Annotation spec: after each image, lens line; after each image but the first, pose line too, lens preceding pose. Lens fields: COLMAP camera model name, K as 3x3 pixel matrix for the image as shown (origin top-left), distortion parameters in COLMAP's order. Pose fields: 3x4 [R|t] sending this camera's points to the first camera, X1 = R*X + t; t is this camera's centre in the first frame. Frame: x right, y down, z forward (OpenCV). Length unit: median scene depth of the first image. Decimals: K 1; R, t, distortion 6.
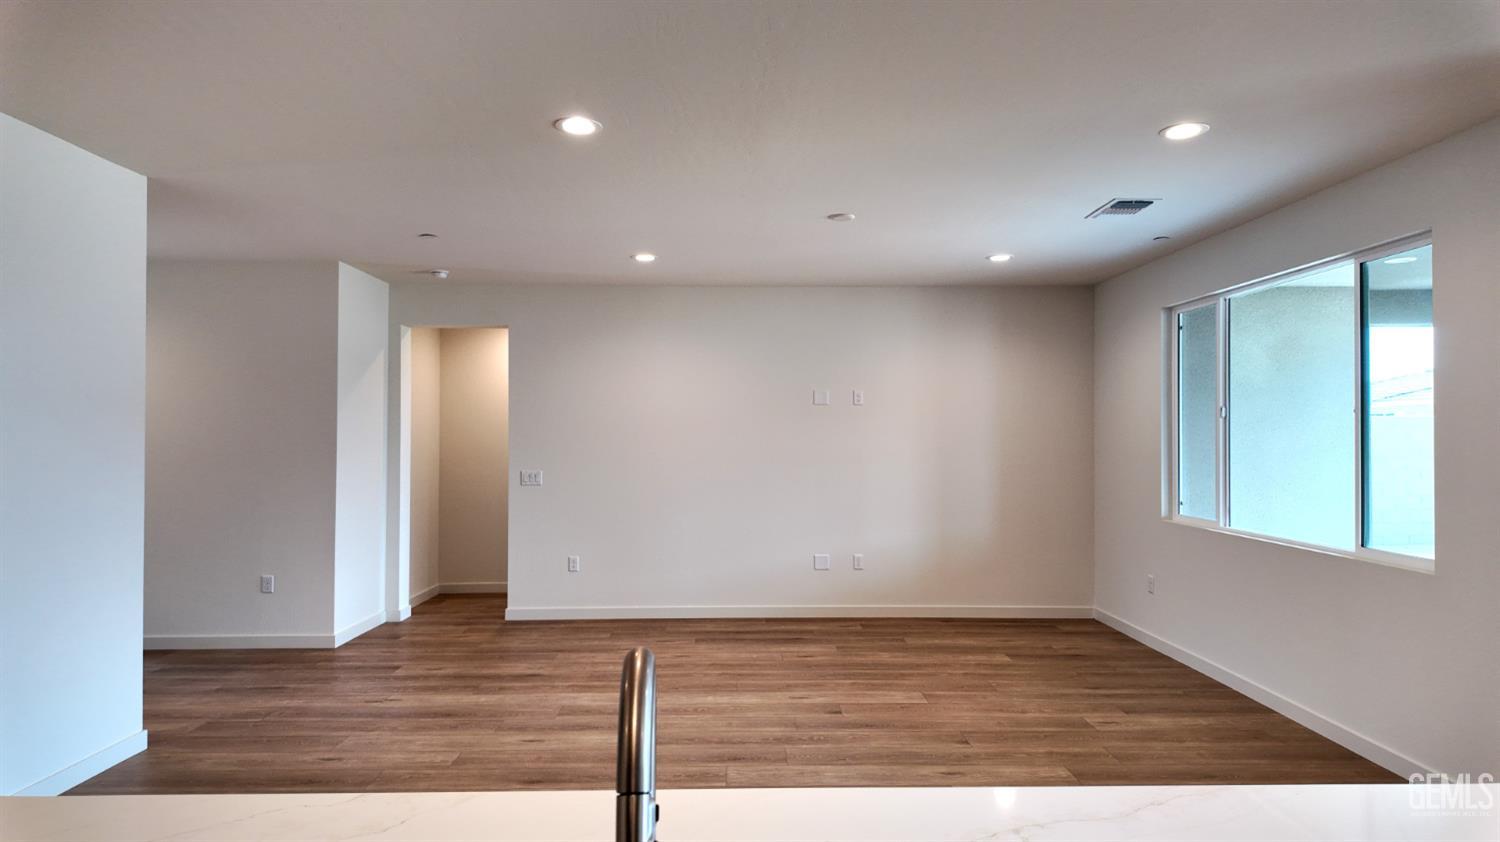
lens RADIAL K [[867.0, 0, 757.4], [0, 867.0, 427.1], [0, 0, 1]] dist [0.071694, -0.069582]
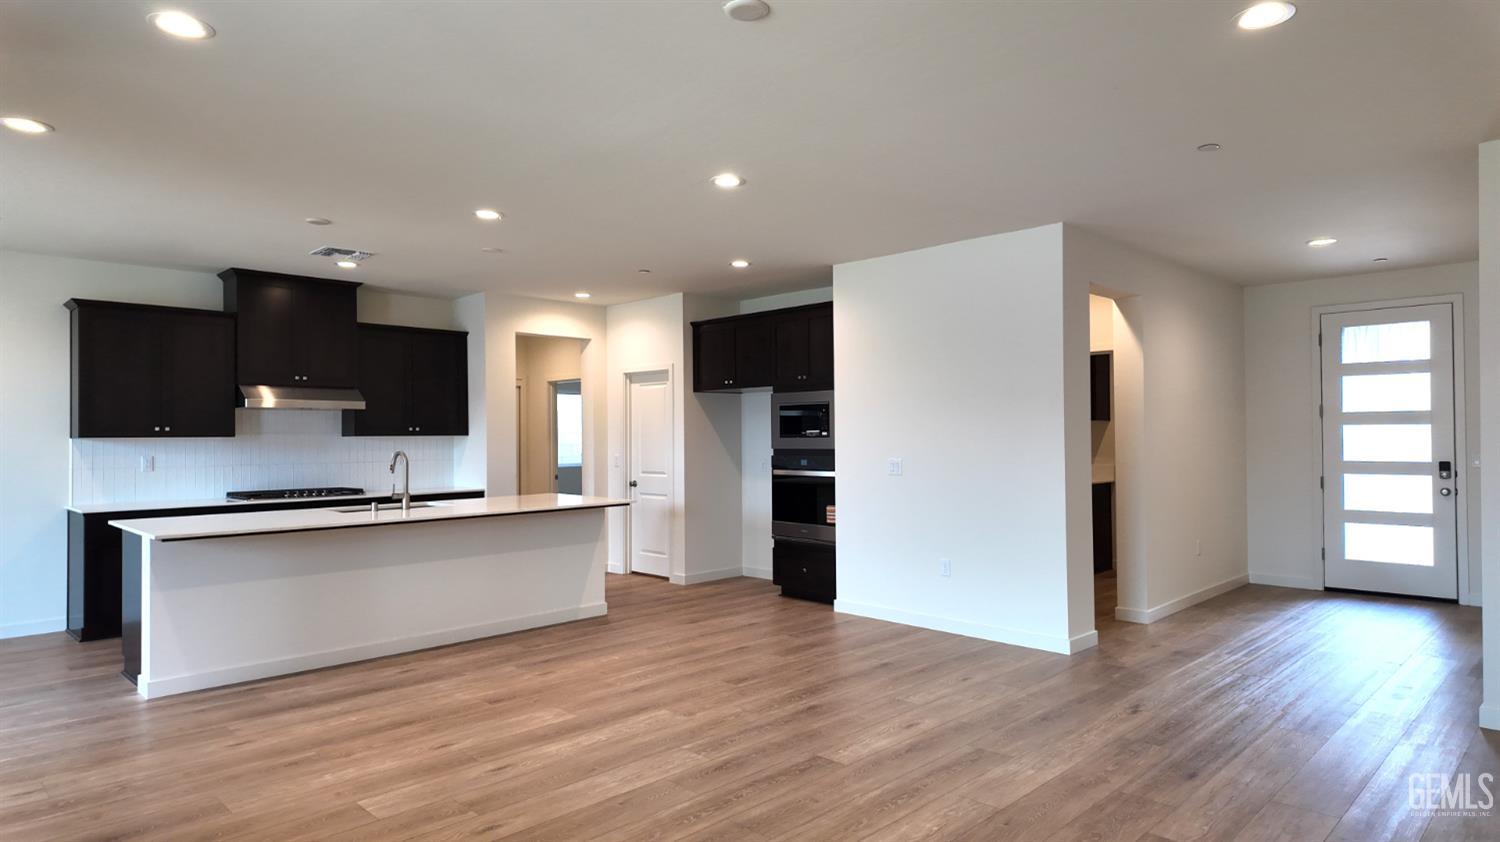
lens RADIAL K [[867.0, 0, 757.4], [0, 867.0, 427.1], [0, 0, 1]] dist [0.071694, -0.069582]
pose [[-0.714972, -0.003307, -0.699145, 0.550993], [0.012717, 0.999762, -0.017734, 0.039777], [0.699037, -0.021570, -0.714760, 1.588034]]
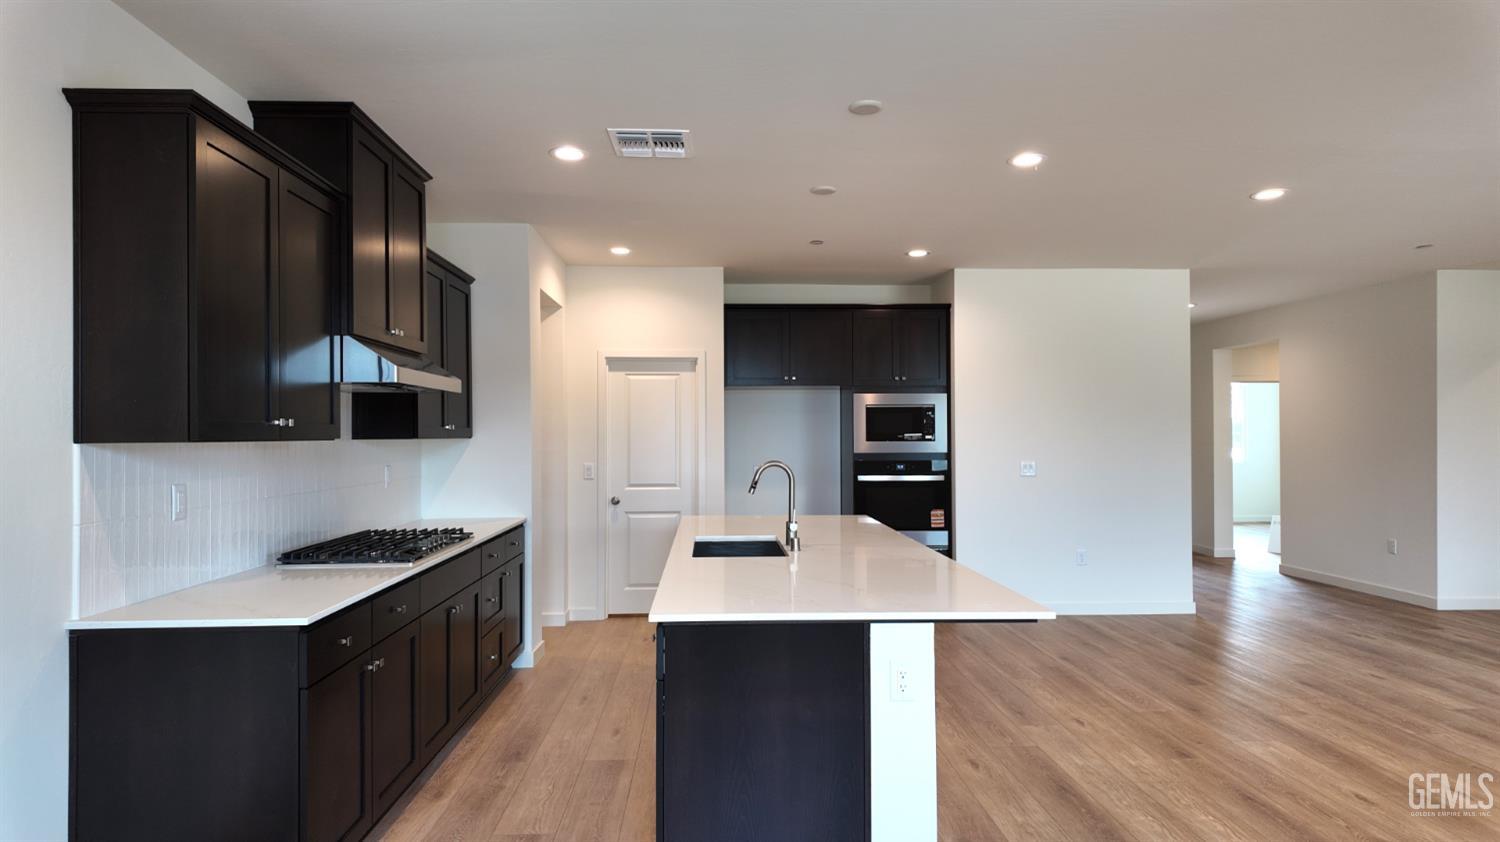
lens RADIAL K [[867.0, 0, 757.4], [0, 867.0, 427.1], [0, 0, 1]] dist [0.071694, -0.069582]
pose [[0.029299, -0.011881, -0.999500, 0.922627], [0.014659, 0.999827, -0.011455, 0.020048], [0.999463, -0.014316, 0.029468, 0.128638]]
